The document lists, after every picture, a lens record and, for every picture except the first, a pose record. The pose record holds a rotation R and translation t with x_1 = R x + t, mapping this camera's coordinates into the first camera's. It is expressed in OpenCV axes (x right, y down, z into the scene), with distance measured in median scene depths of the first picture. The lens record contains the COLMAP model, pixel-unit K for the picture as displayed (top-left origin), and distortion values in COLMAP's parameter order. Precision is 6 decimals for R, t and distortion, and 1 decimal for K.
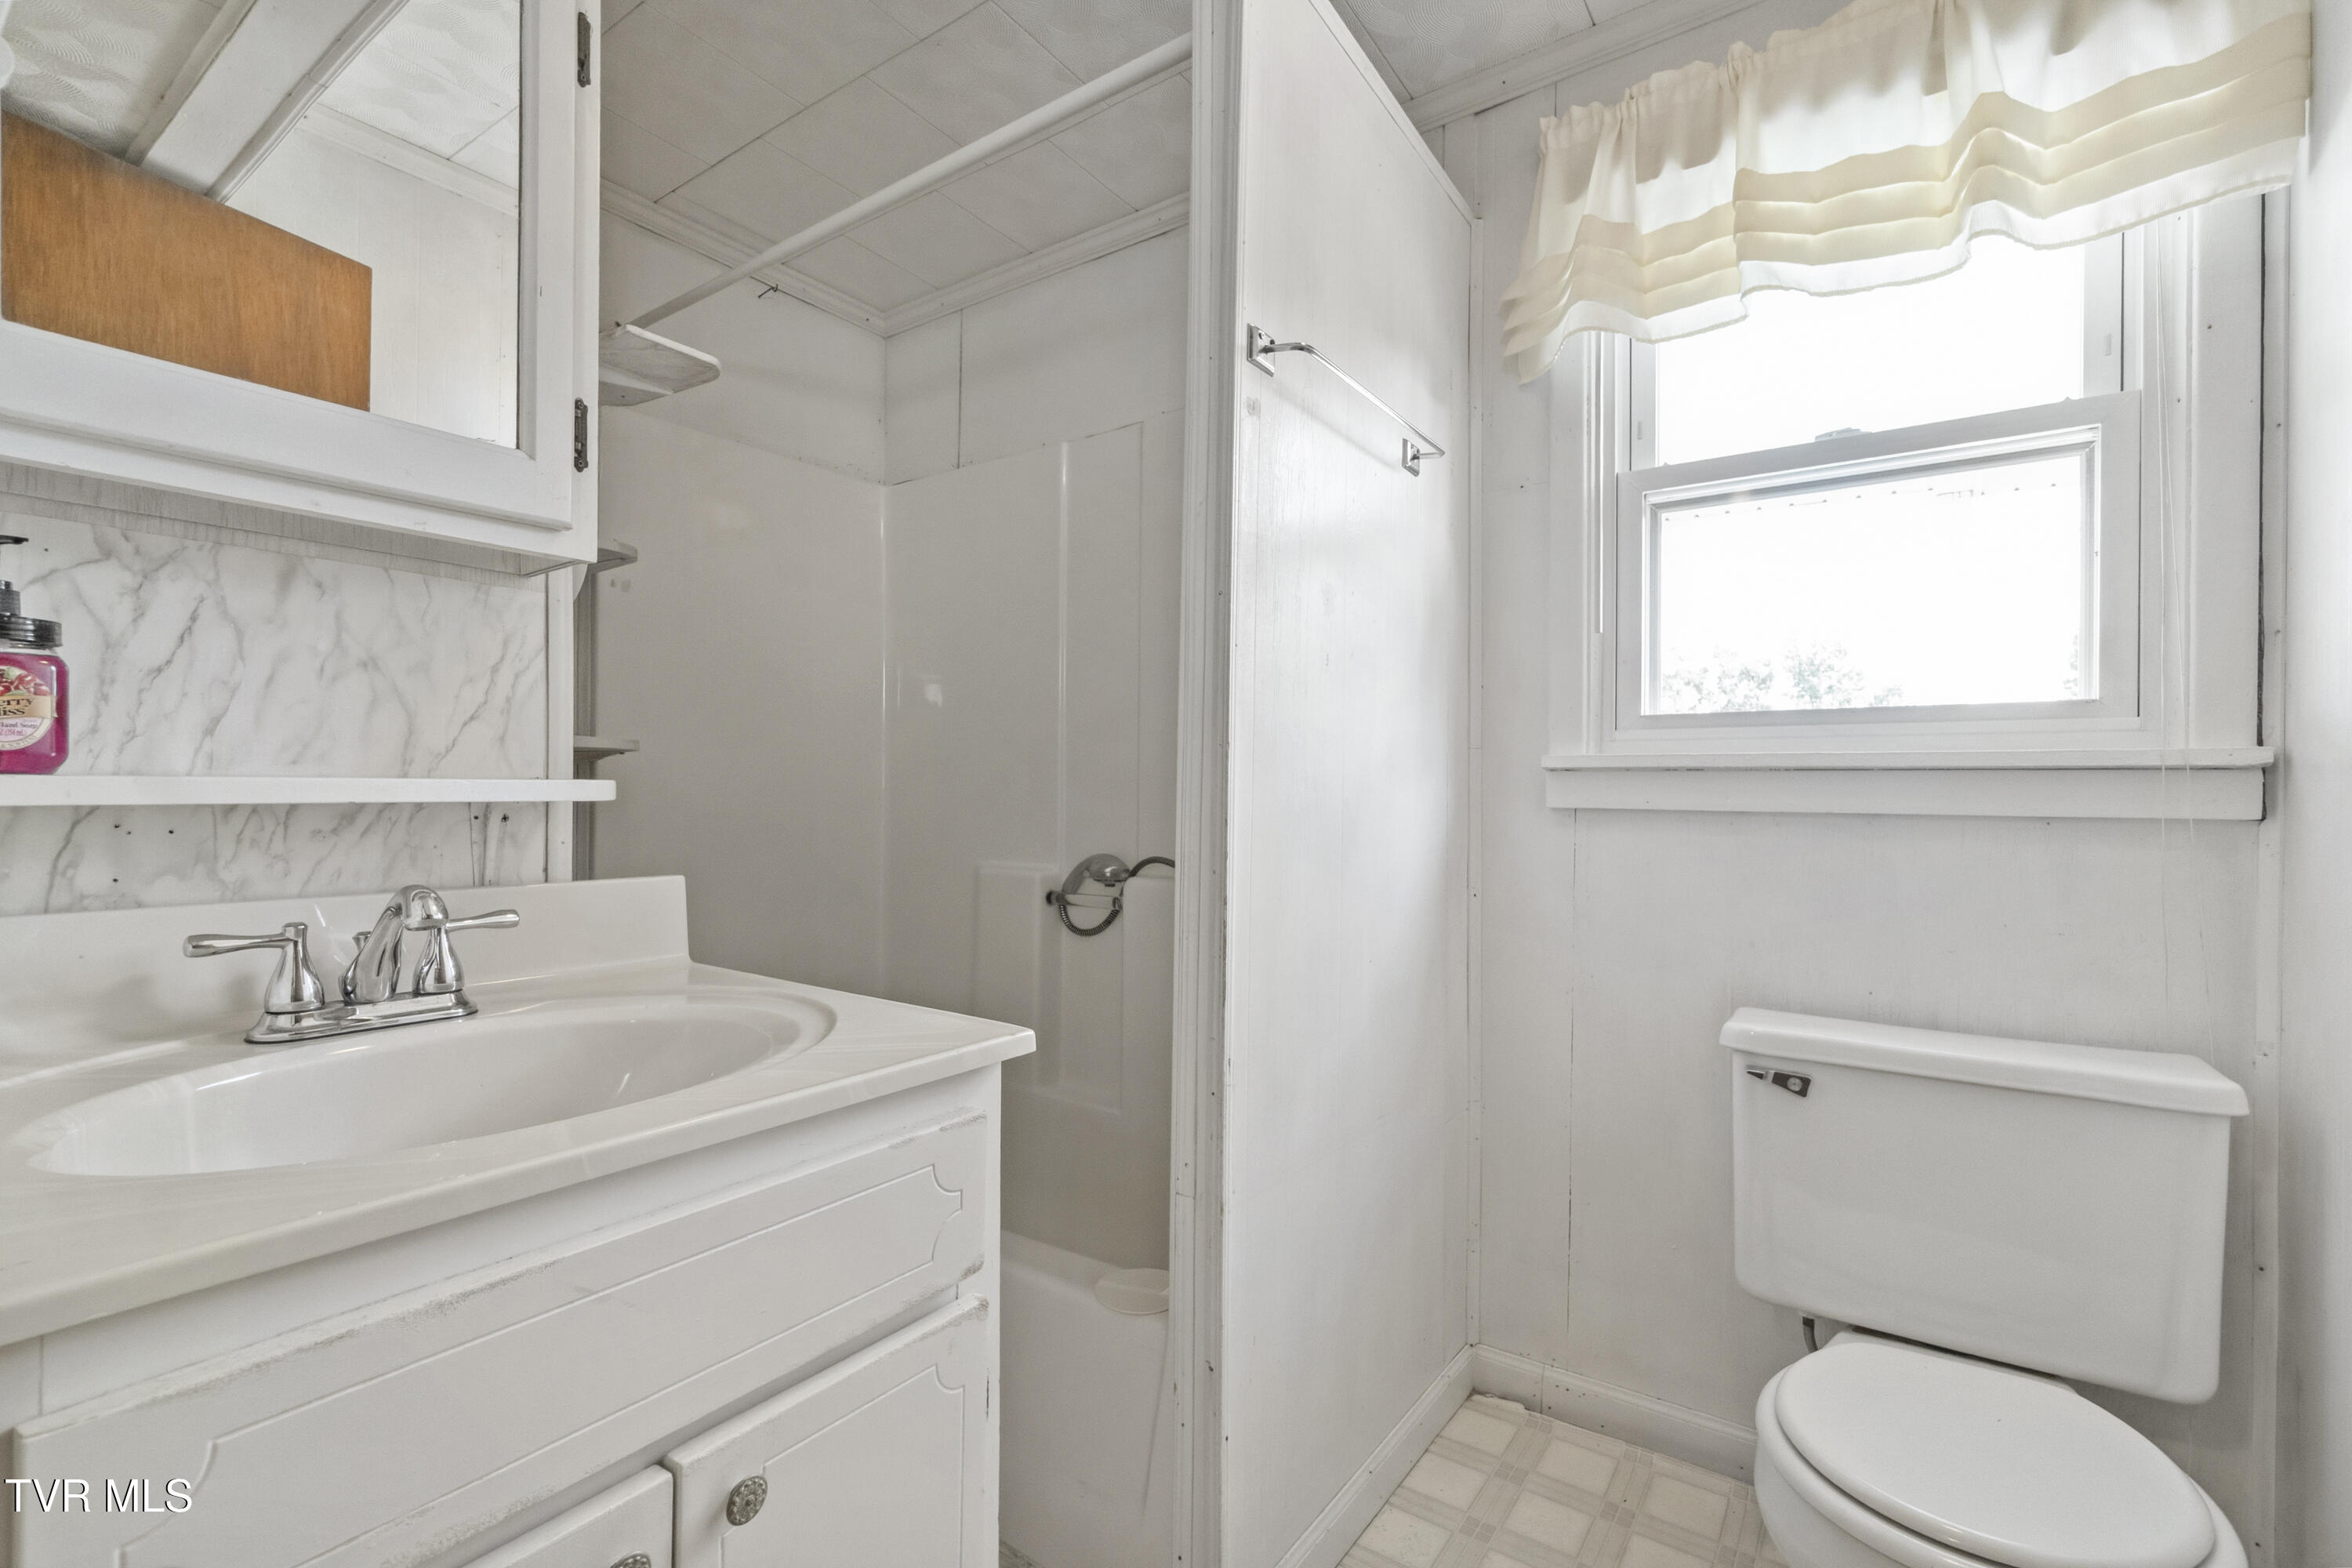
lens RADIAL K [[1038.3, 0, 1181.7], [0, 1038.3, 792.0], [0, 0, 1]] dist [0.003591, 0.000990]
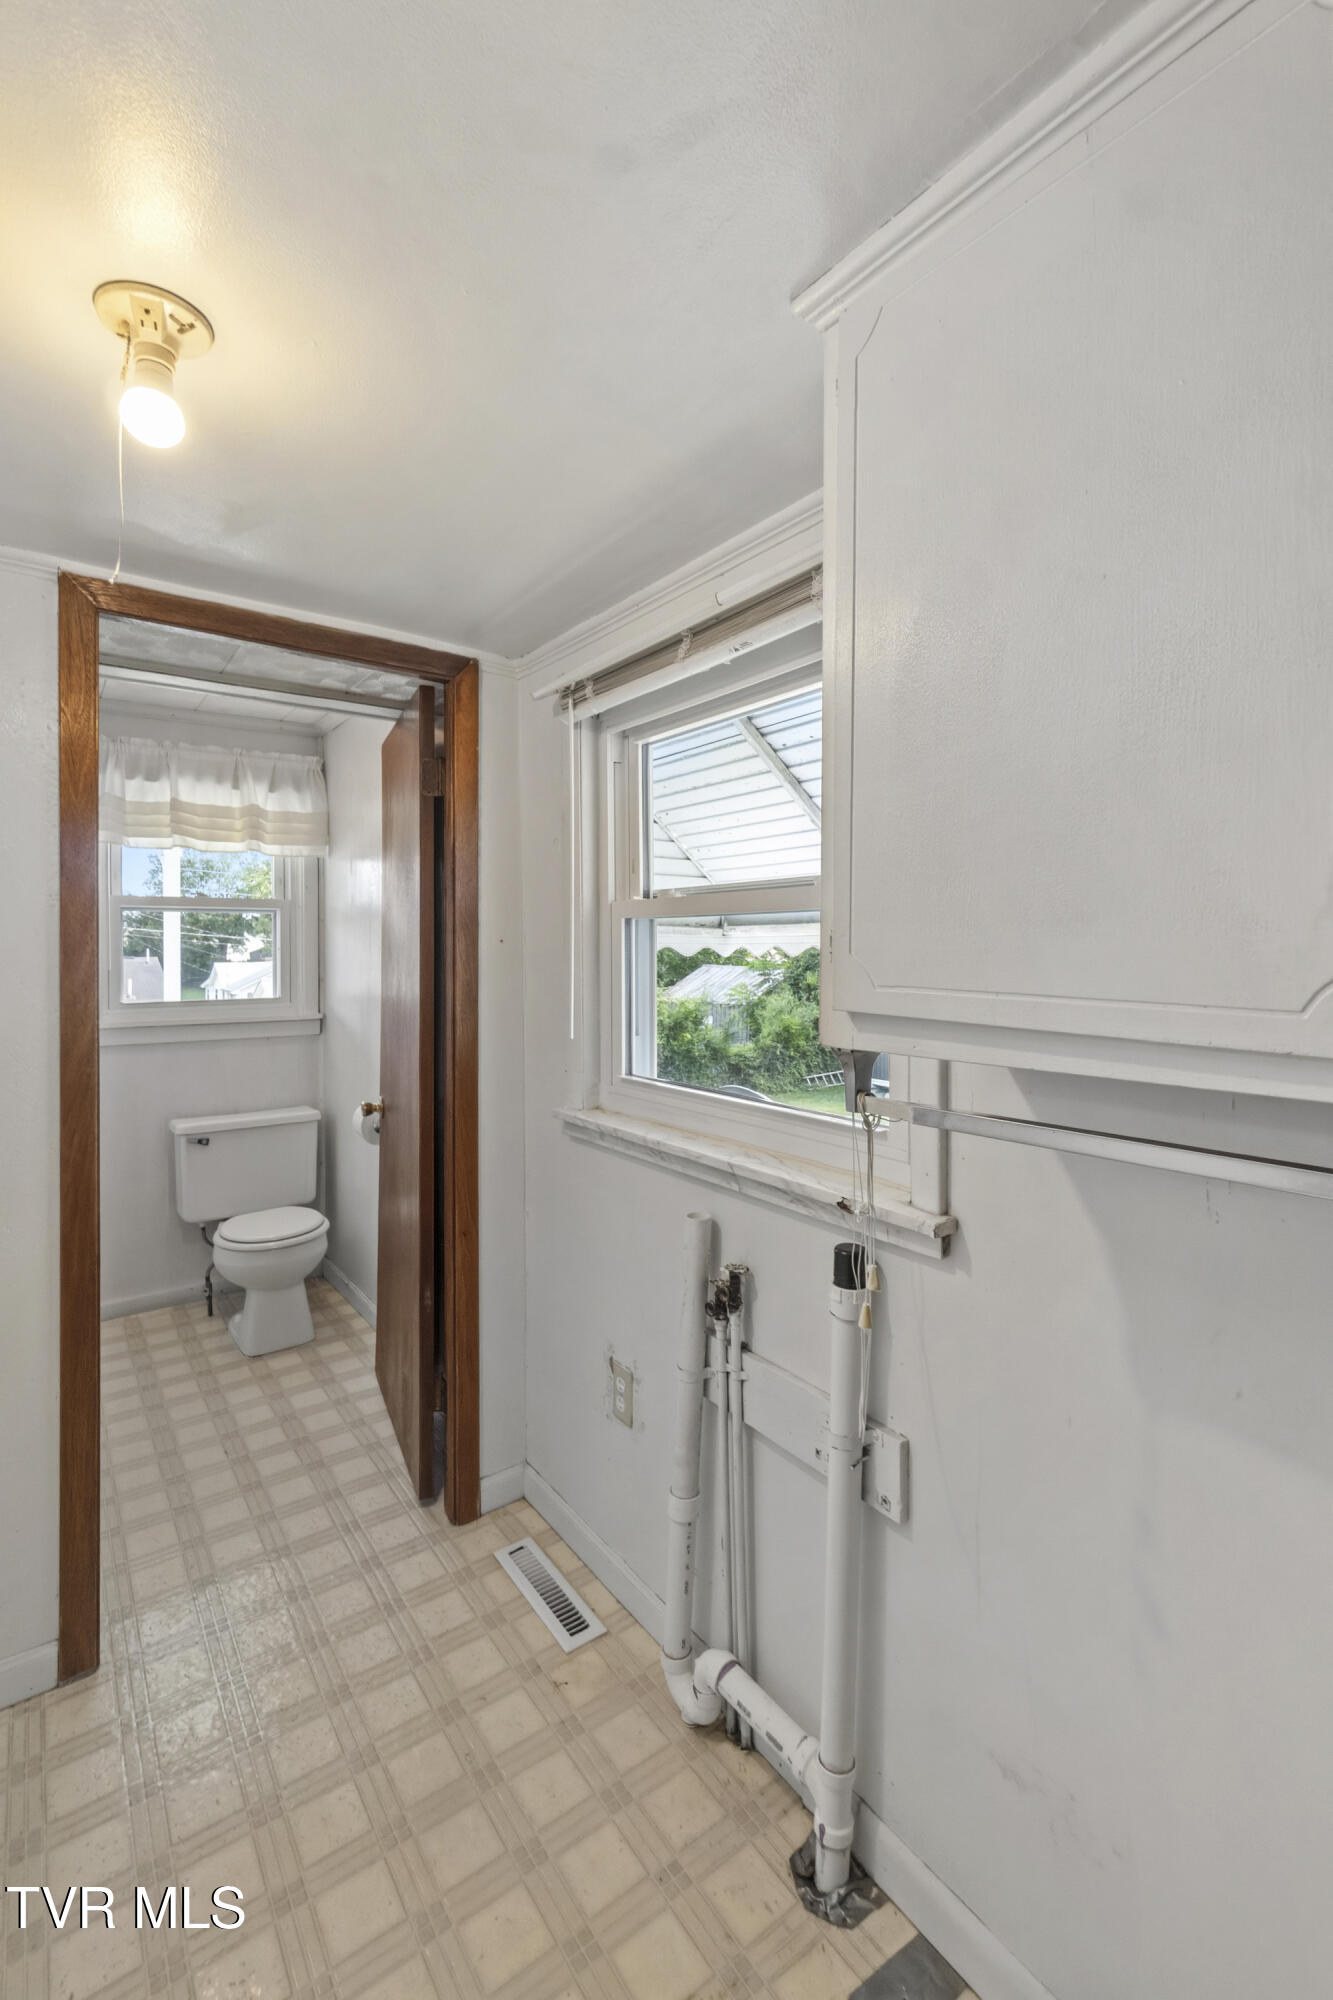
lens RADIAL K [[866.8, 0, 650.6], [0, 866.8, 939.1], [0, 0, 1]] dist [-0.001410, 0.000719]
pose [[0.320097, -0.003965, 0.947376, -1.197250], [0.007247, 0.999972, 0.001736, -0.252977], [-0.947357, 0.006310, 0.320117, -0.864145]]
